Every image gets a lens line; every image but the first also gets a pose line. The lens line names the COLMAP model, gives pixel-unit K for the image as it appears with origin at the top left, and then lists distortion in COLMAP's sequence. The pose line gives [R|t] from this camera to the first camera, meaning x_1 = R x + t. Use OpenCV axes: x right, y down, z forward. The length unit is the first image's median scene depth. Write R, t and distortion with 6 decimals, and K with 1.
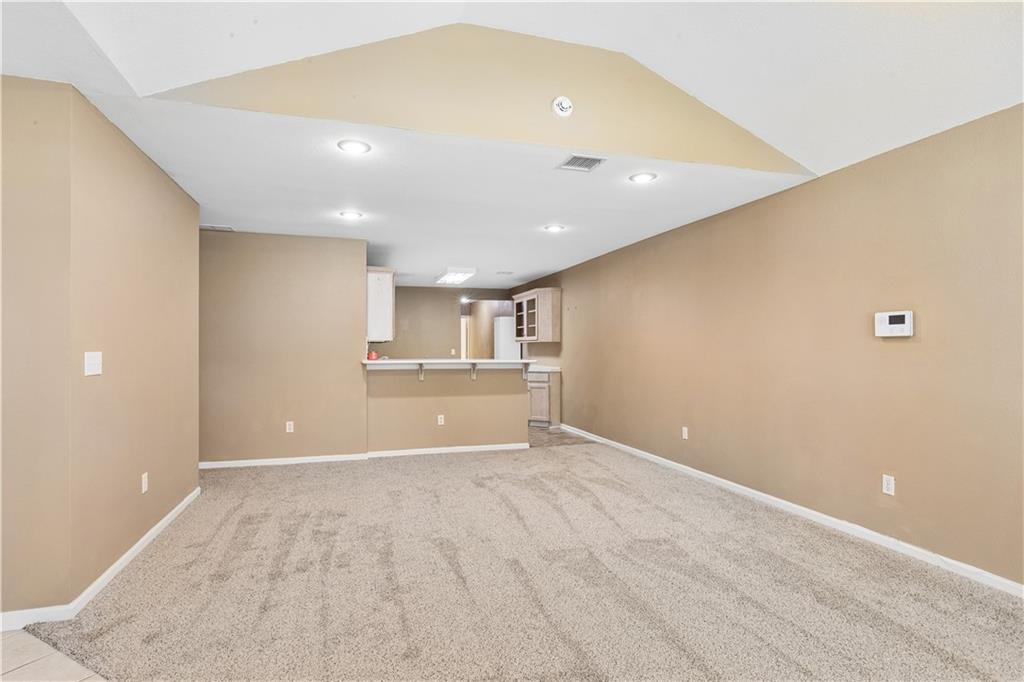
lens RADIAL K [[542.7, 0, 515.4], [0, 542.7, 346.5], [0, 0, 1]] dist [-0.002076, 0.000159]
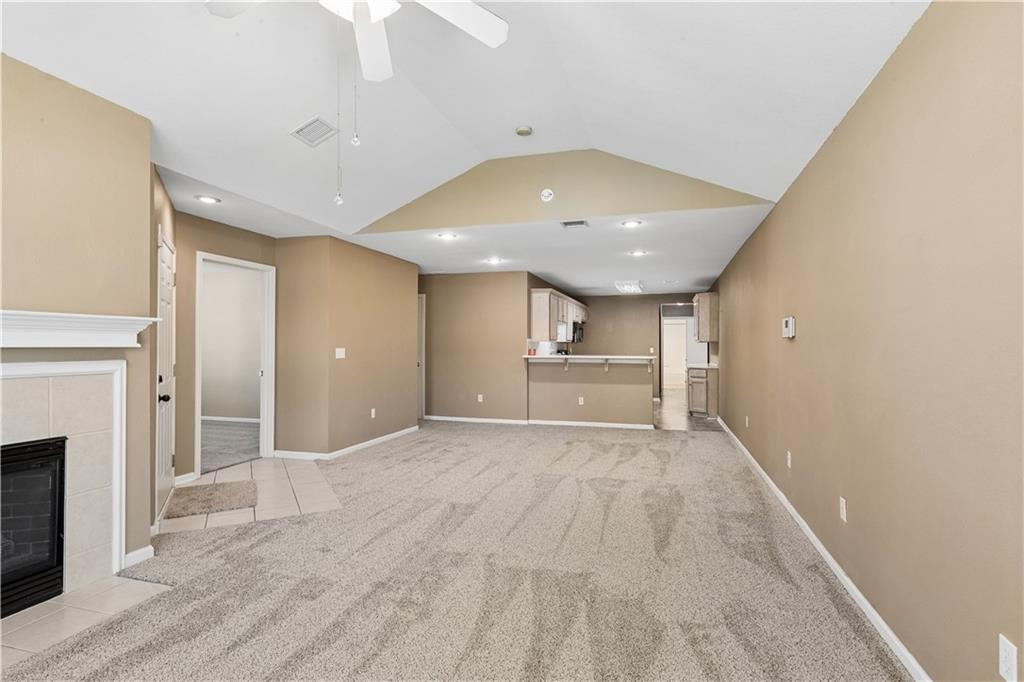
lens RADIAL K [[542.7, 0, 487.4], [0, 542.7, 358.7], [0, 0, 1]] dist [-0.002076, 0.000159]
pose [[0.806888, 0.013107, -0.590558, 0.358932], [0.001466, 0.999706, 0.024191, -0.000576], [0.590702, -0.020385, 0.806632, -0.158499]]
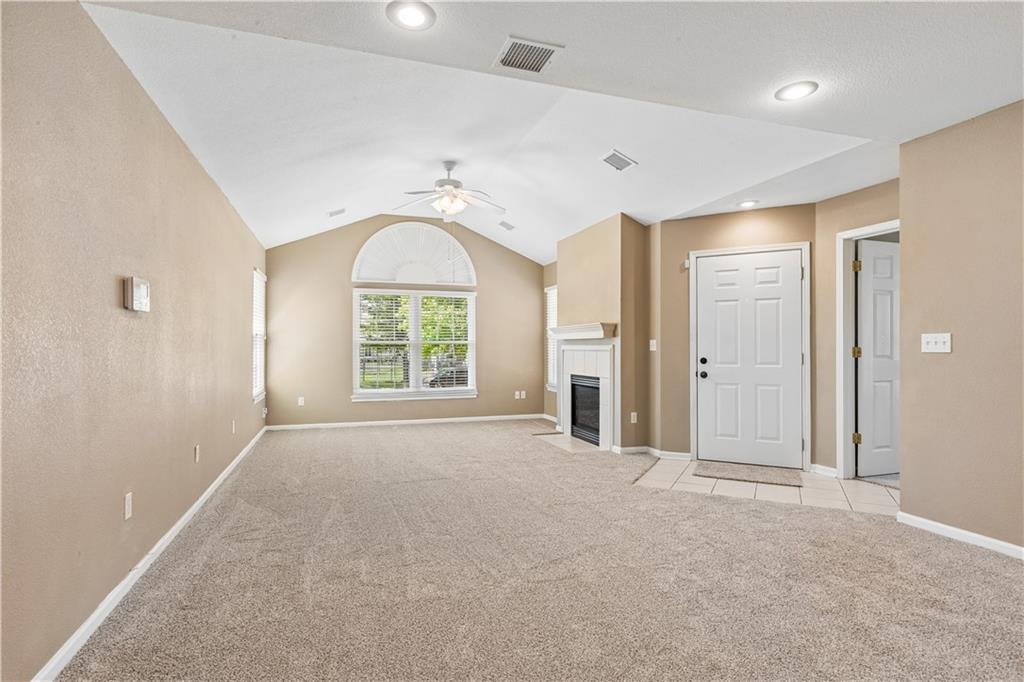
lens RADIAL K [[542.7, 0, 511.7], [0, 542.7, 346.3], [0, 0, 1]] dist [-0.002076, 0.000159]
pose [[-0.999993, -0.003538, -0.000895, 0.058458], [-0.003536, 0.999993, -0.001163, 0.013599], [0.000899, -0.001160, -0.999999, 0.752415]]
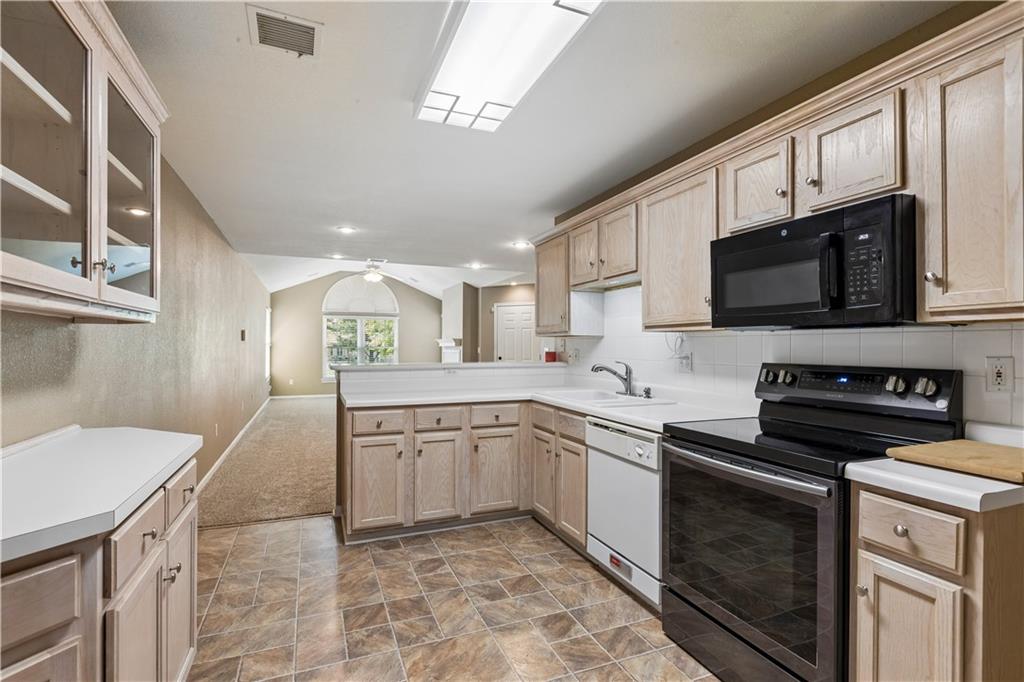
lens RADIAL K [[493.9, 0, 512.1], [0, 493.9, 343.1], [0, 0, 1]] dist [-0.002100, -0.000137]
pose [[-0.997256, -0.005520, -0.073828, -0.103743], [-0.005096, 0.999969, -0.005925, 0.001037], [0.073858, -0.005533, -0.997253, 1.263199]]
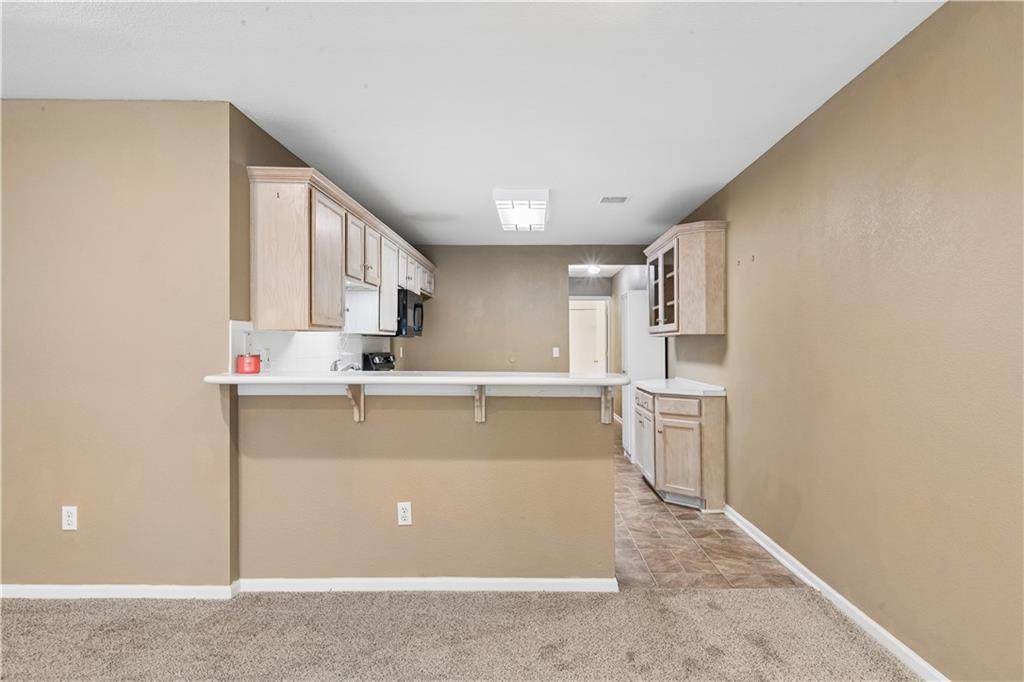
lens RADIAL K [[612.3, 0, 538.1], [0, 612.3, 340.5], [0, 0, 1]] dist [0.005386, -0.001430]
pose [[0.955635, -0.001896, -0.294546, 0.086108], [0.000435, 0.999987, -0.005028, -0.000348], [0.294552, 0.004677, 0.955624, 0.438603]]
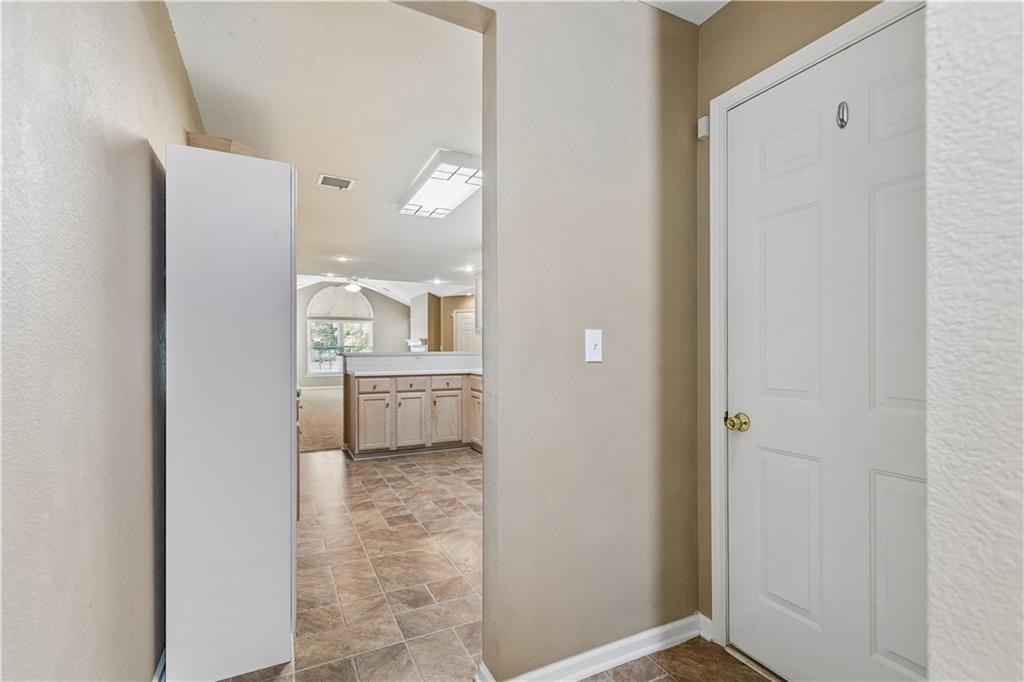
lens RADIAL K [[477.3, 0, 504.7], [0, 477.3, 352.2], [0, 0, 1]] dist [0.018434, 0.001648]
pose [[-0.991450, -0.000335, -0.130490, -0.113525], [-0.001241, 0.999976, 0.006863, 0.013308], [0.130485, 0.006967, -0.991426, 1.486716]]
